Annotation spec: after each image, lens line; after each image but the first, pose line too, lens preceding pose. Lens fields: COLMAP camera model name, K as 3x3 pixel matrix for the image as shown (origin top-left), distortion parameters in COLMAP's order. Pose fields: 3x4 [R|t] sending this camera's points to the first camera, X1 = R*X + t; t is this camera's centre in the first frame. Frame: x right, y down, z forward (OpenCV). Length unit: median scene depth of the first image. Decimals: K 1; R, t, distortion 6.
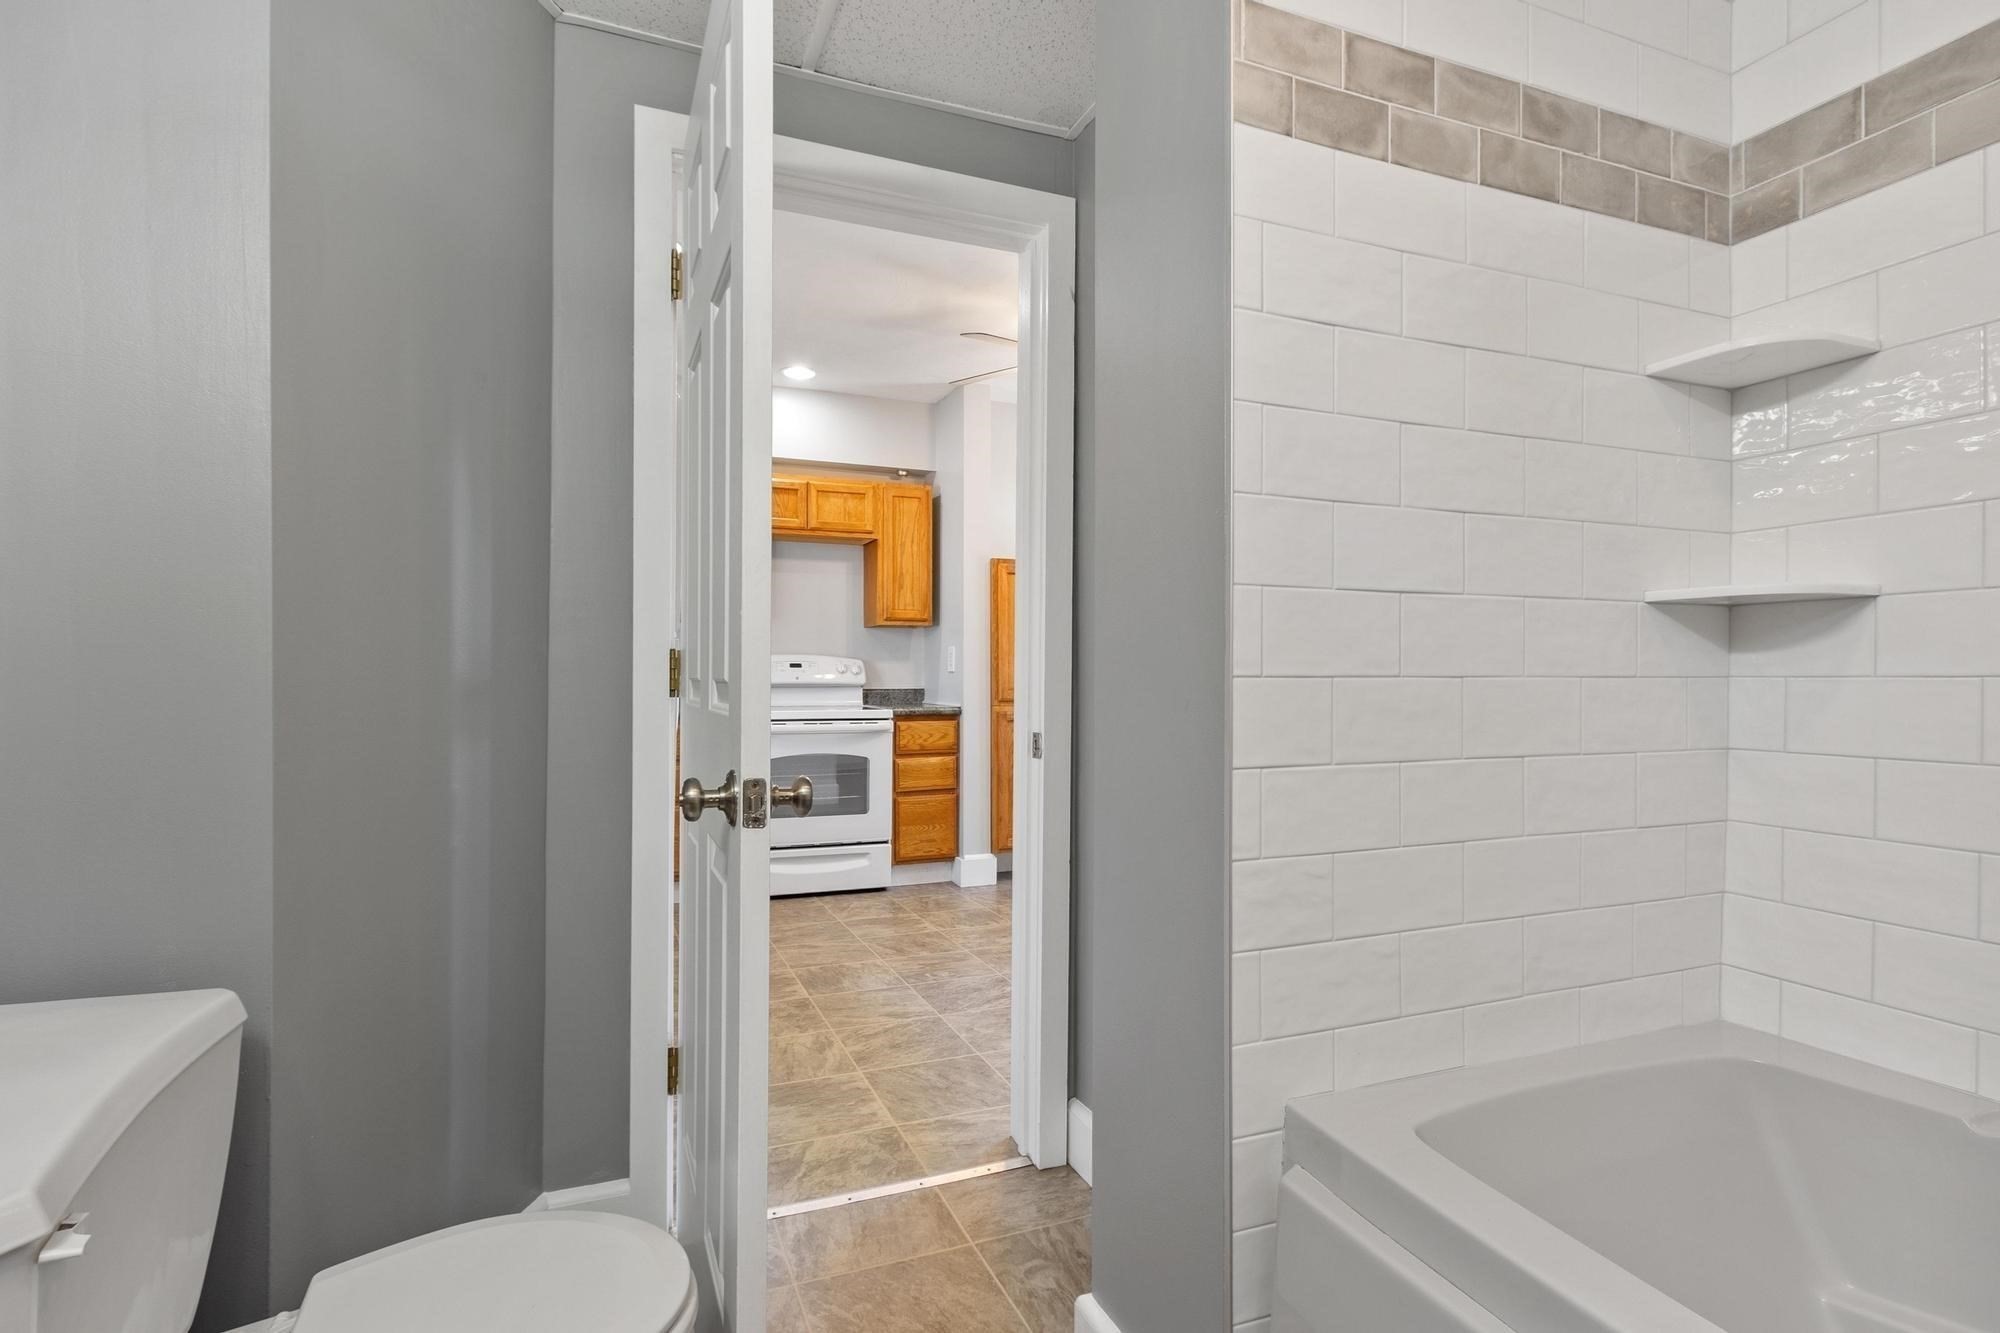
lens RADIAL K [[959.8, 0, 1002.0], [0, 959.8, 668.5], [0, 0, 1]] dist [-0.003061, -0.000039]
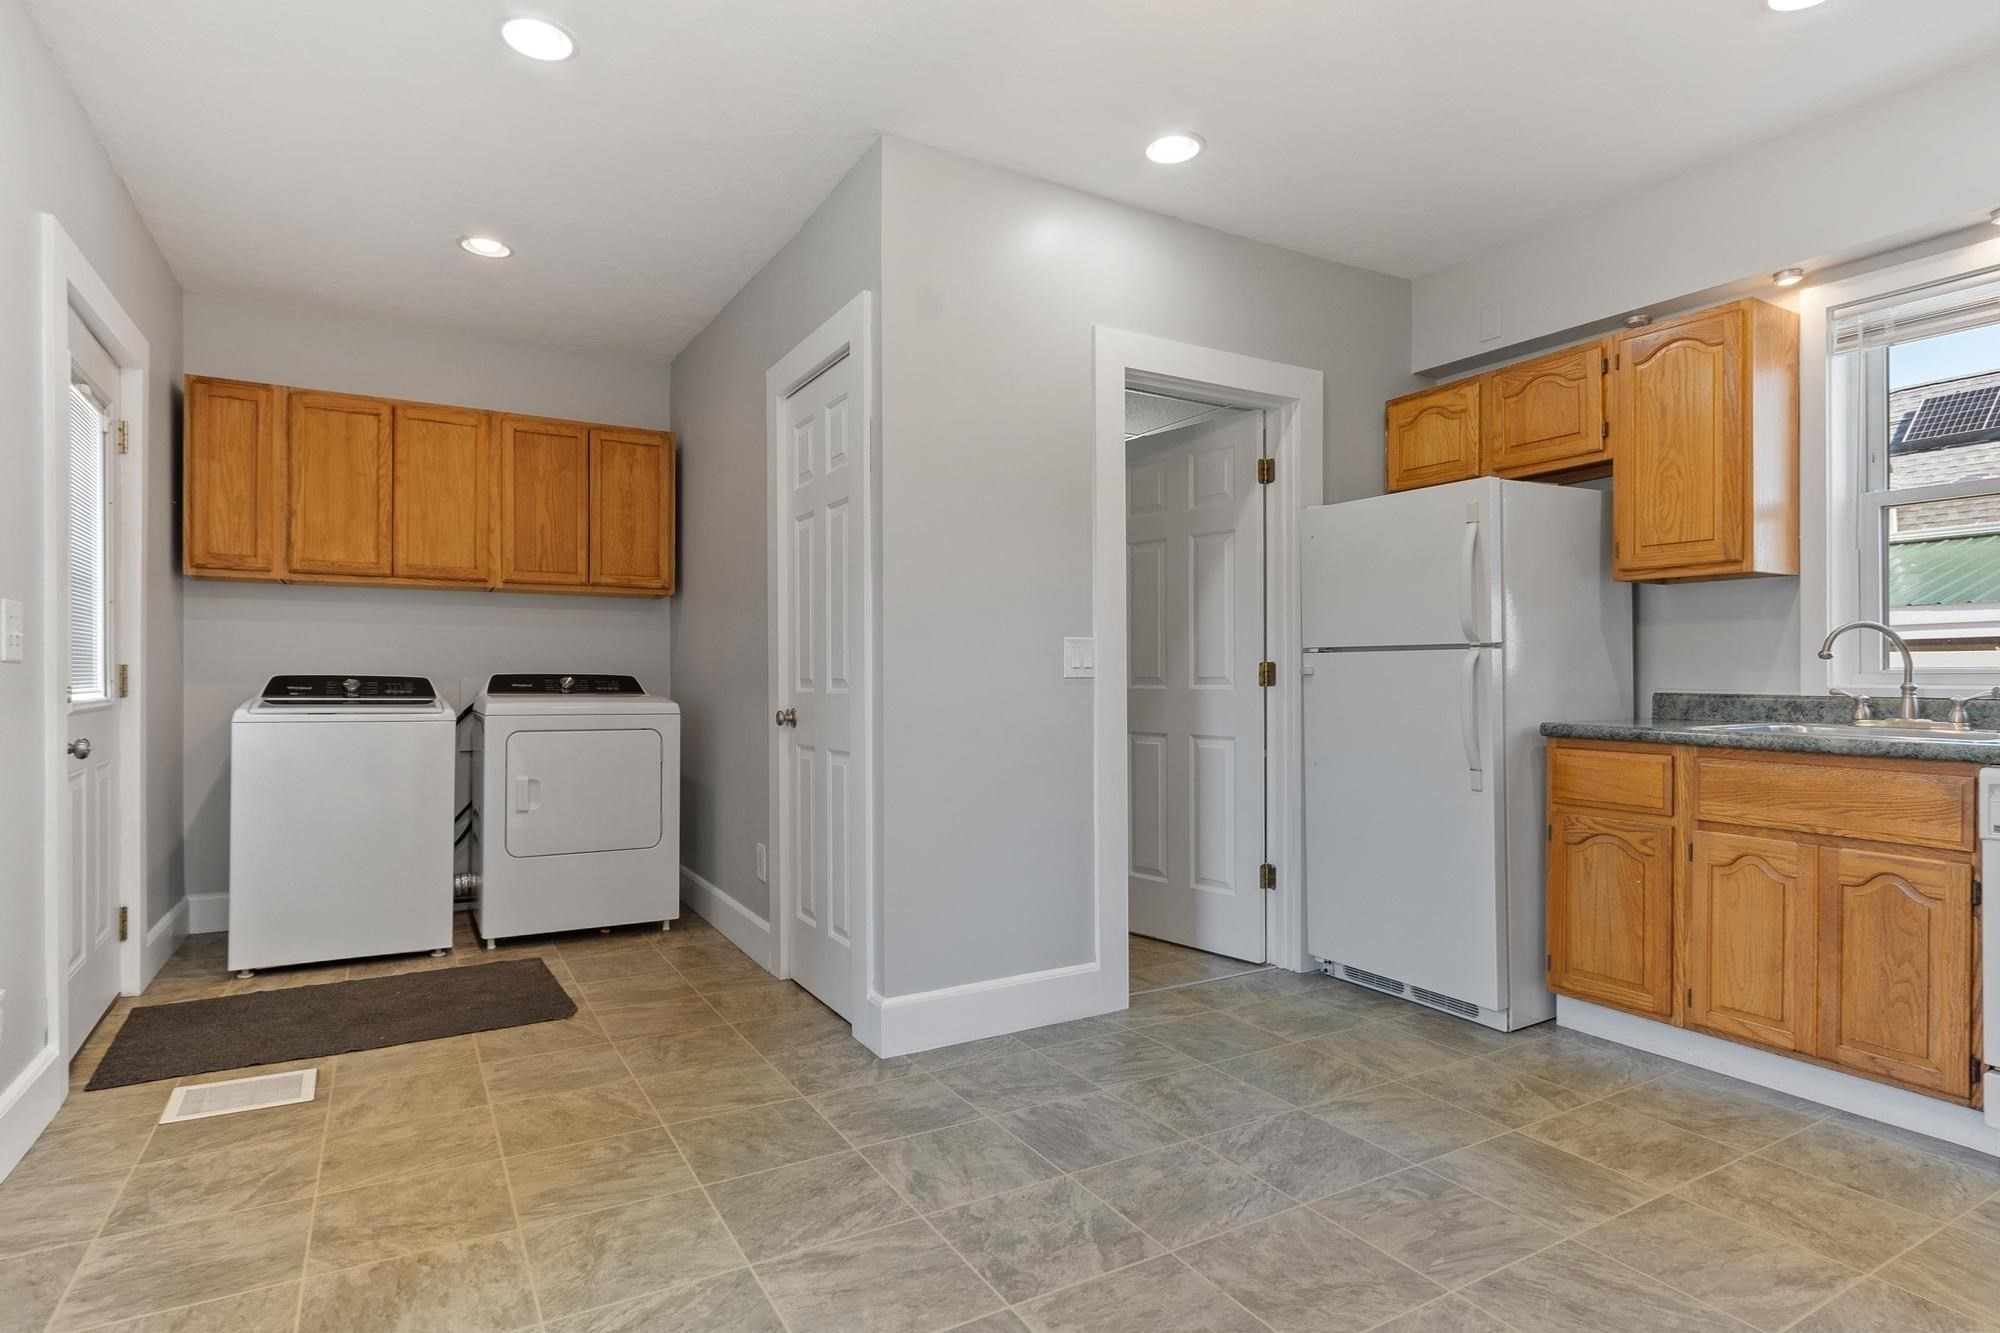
lens RADIAL K [[1041.5, 0, 988.8], [0, 1041.5, 682.2], [0, 0, 1]] dist [0.008161, -0.003415]
pose [[-0.991712, -0.000746, -0.128477, 0.177297], [0.000172, 0.999975, -0.007133, 0.012688], [0.128479, -0.007096, -0.991687, 1.088774]]
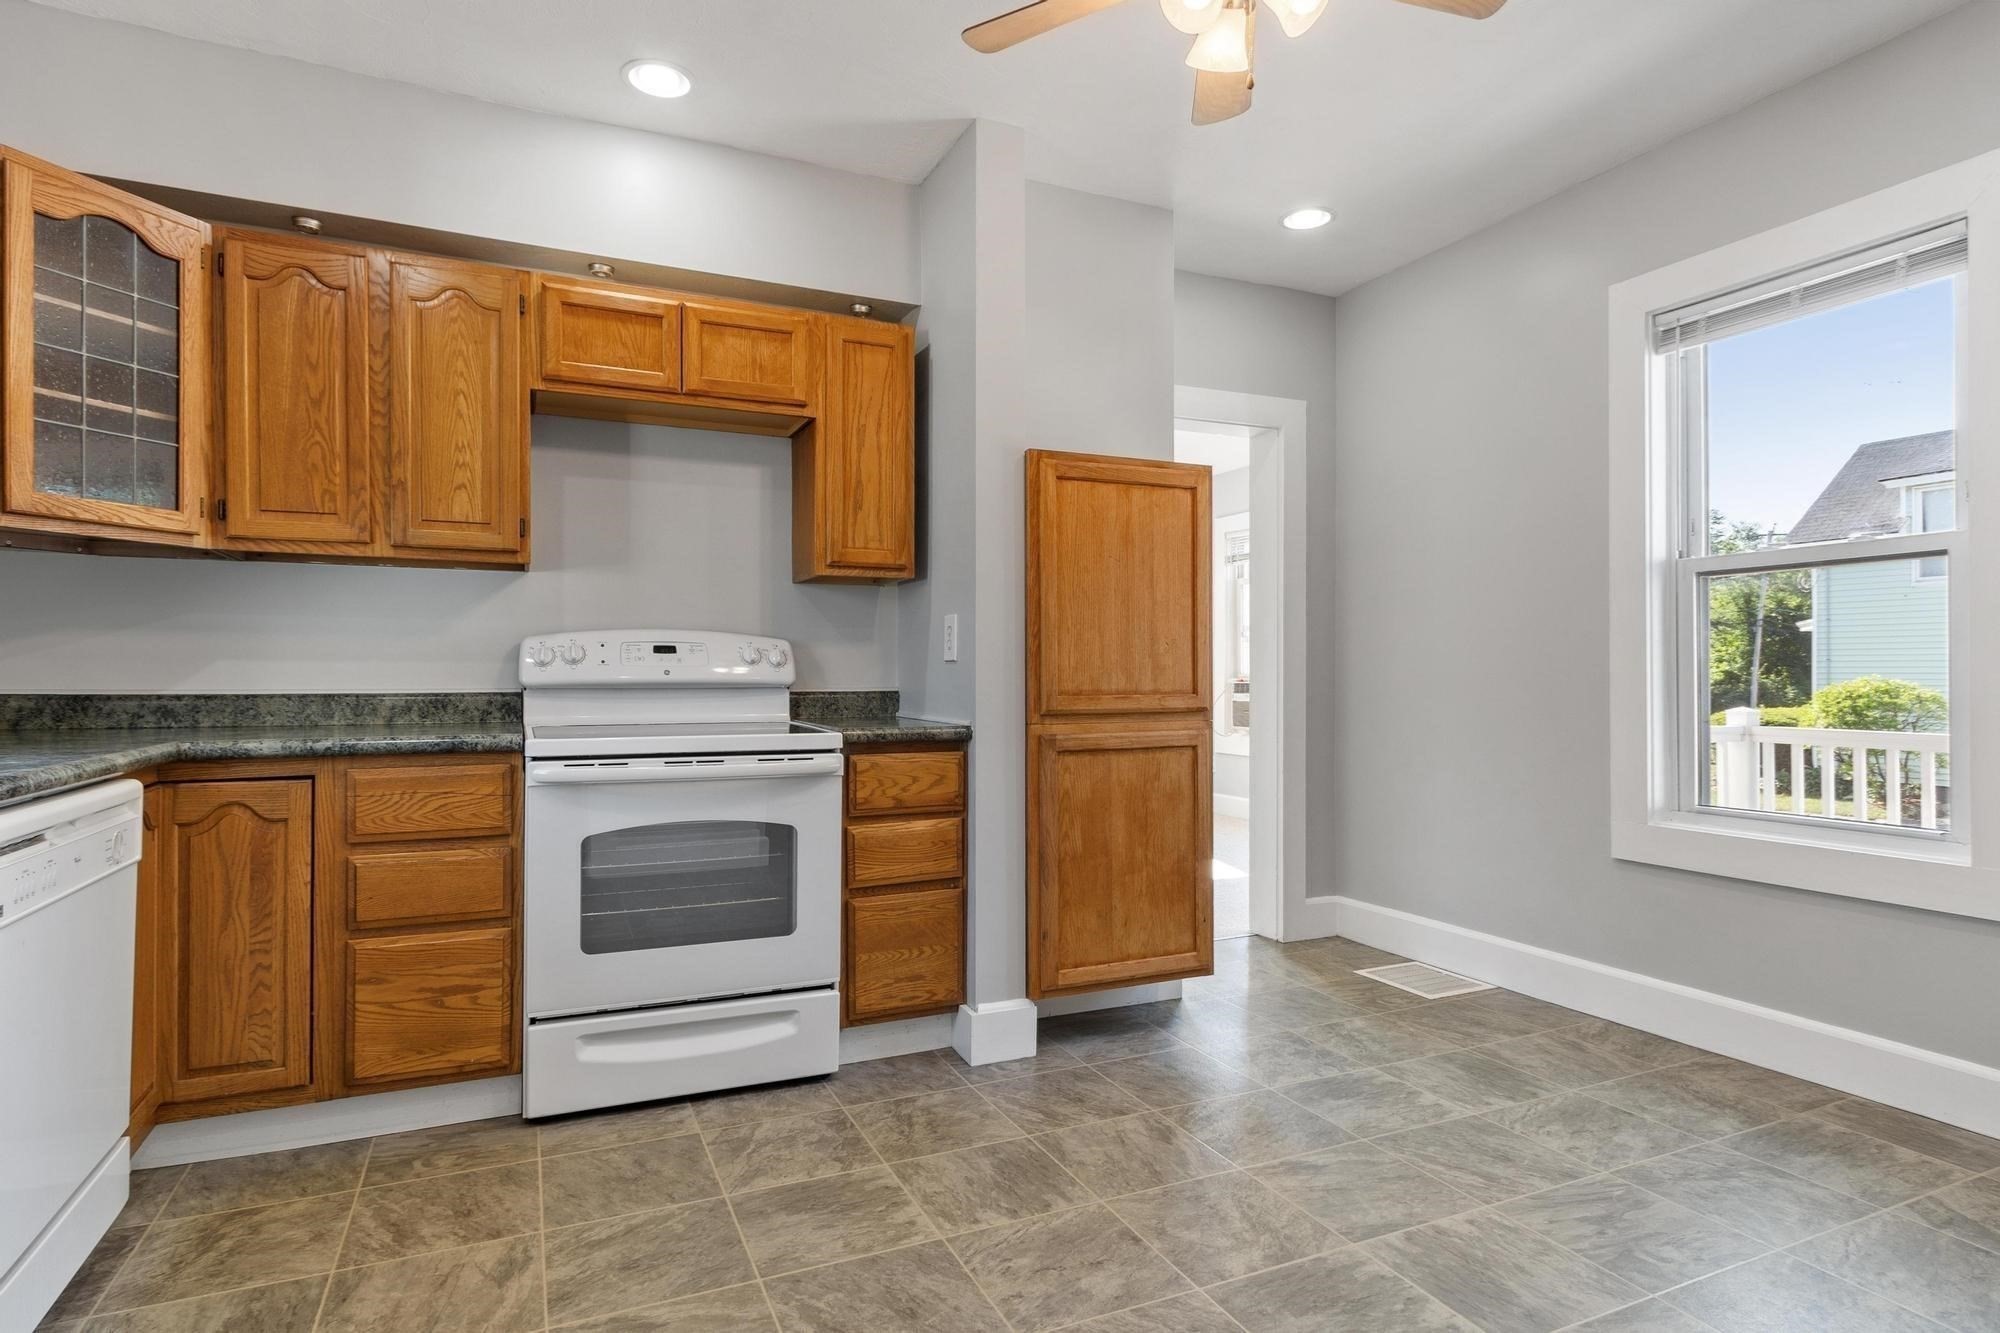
lens RADIAL K [[1041.5, 0, 999.8], [0, 1041.5, 667.5], [0, 0, 1]] dist [0.008161, -0.003415]
pose [[0.999538, 0.000637, 0.030399, -0.044221], [-0.000776, 0.999989, 0.004537, 0.004551], [-0.030396, -0.004558, 0.999528, 0.418193]]
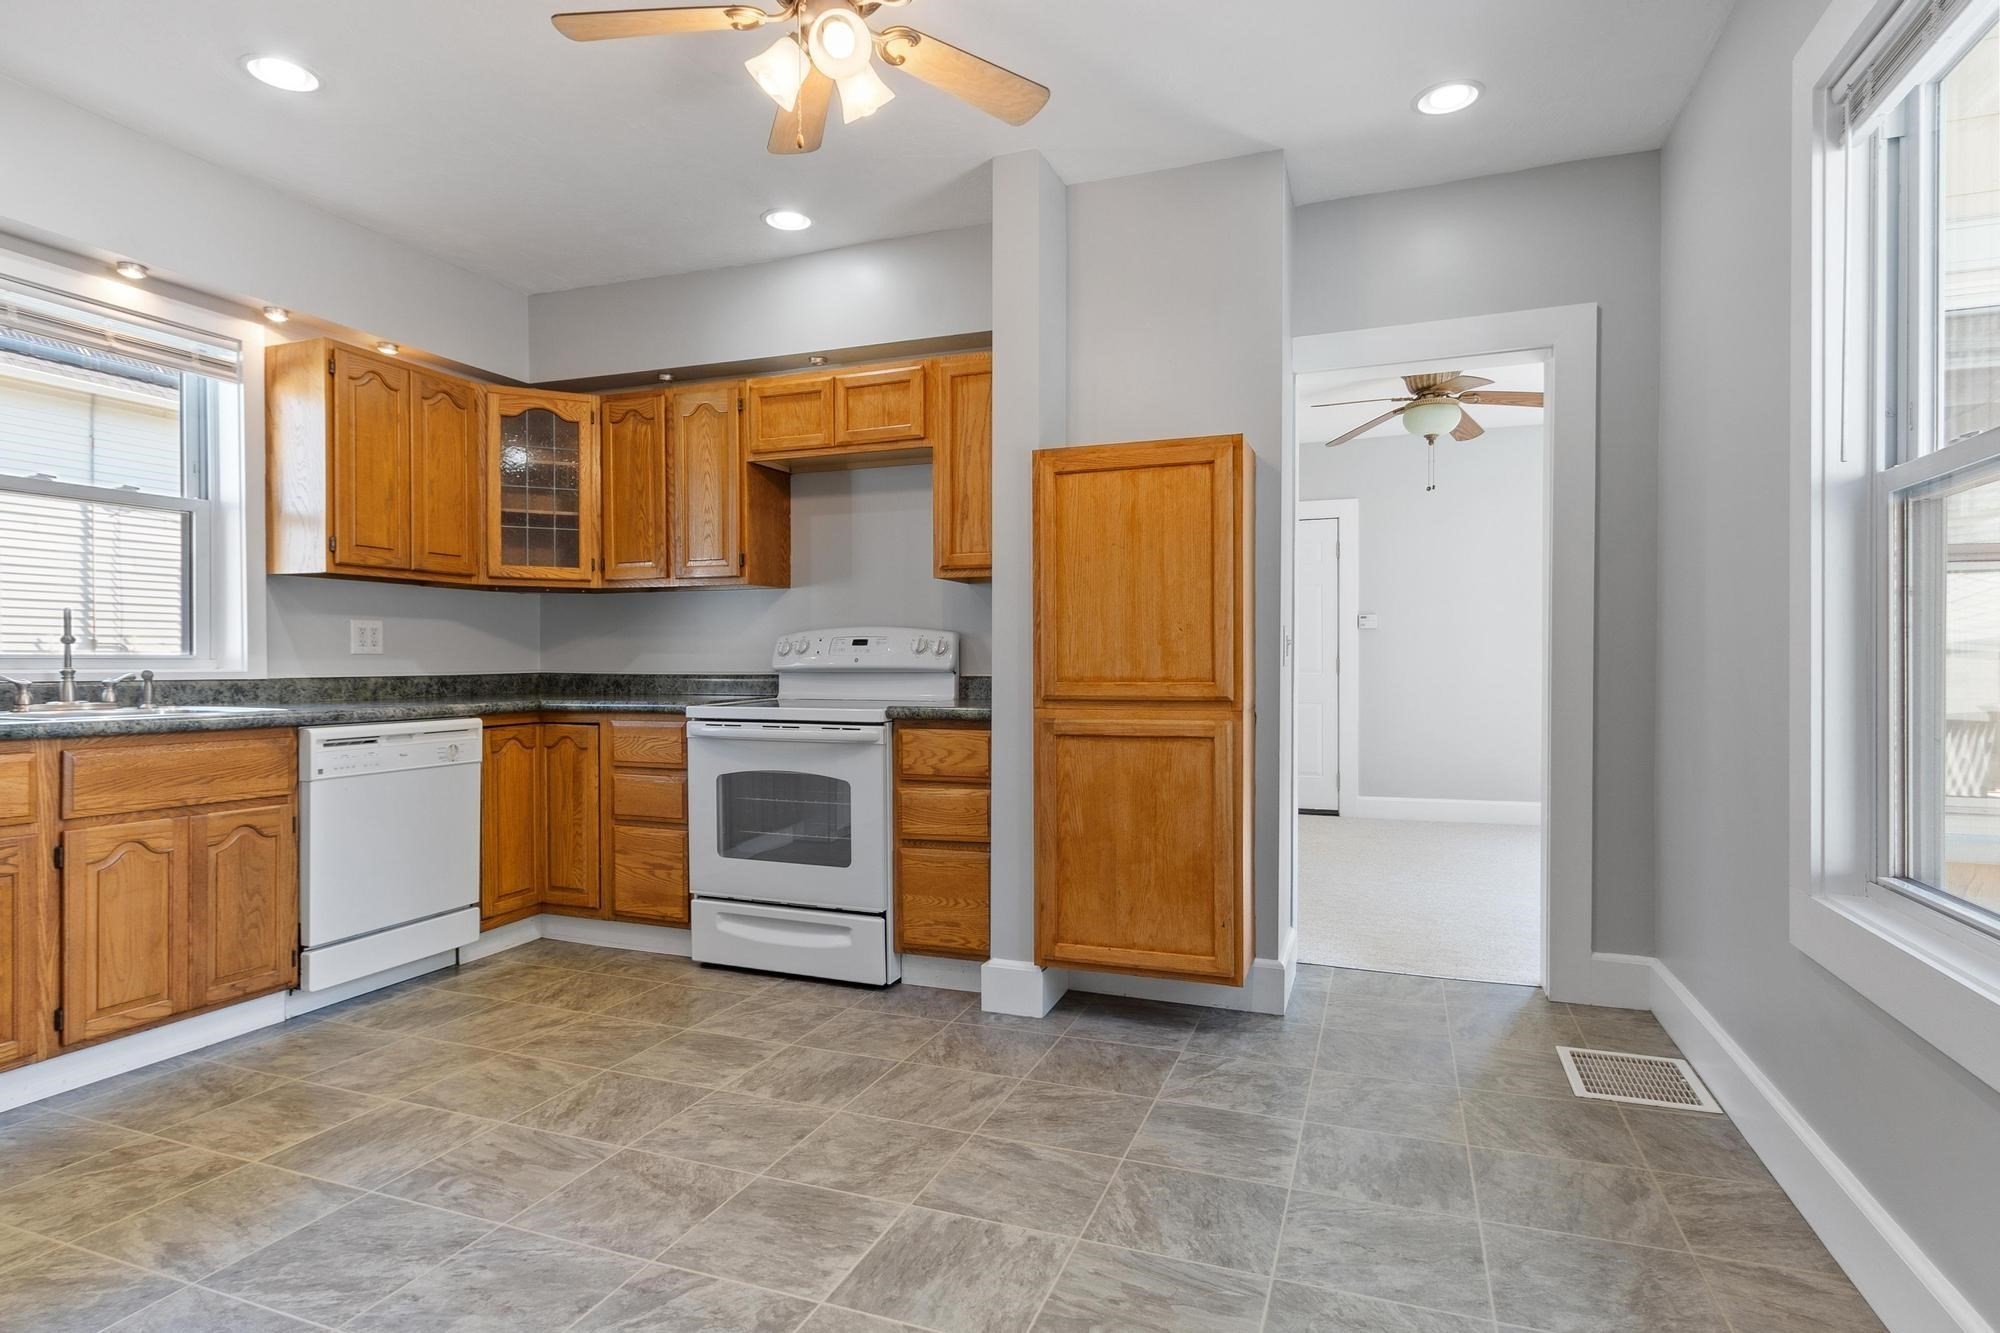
lens RADIAL K [[1041.5, 0, 1007.4], [0, 1041.5, 665.9], [0, 0, 1]] dist [0.008161, -0.003415]
pose [[0.733655, 0.002355, -0.679518, 0.404669], [0.008694, 0.999880, 0.012852, 0.005483], [0.679467, -0.015337, 0.733546, 0.532110]]
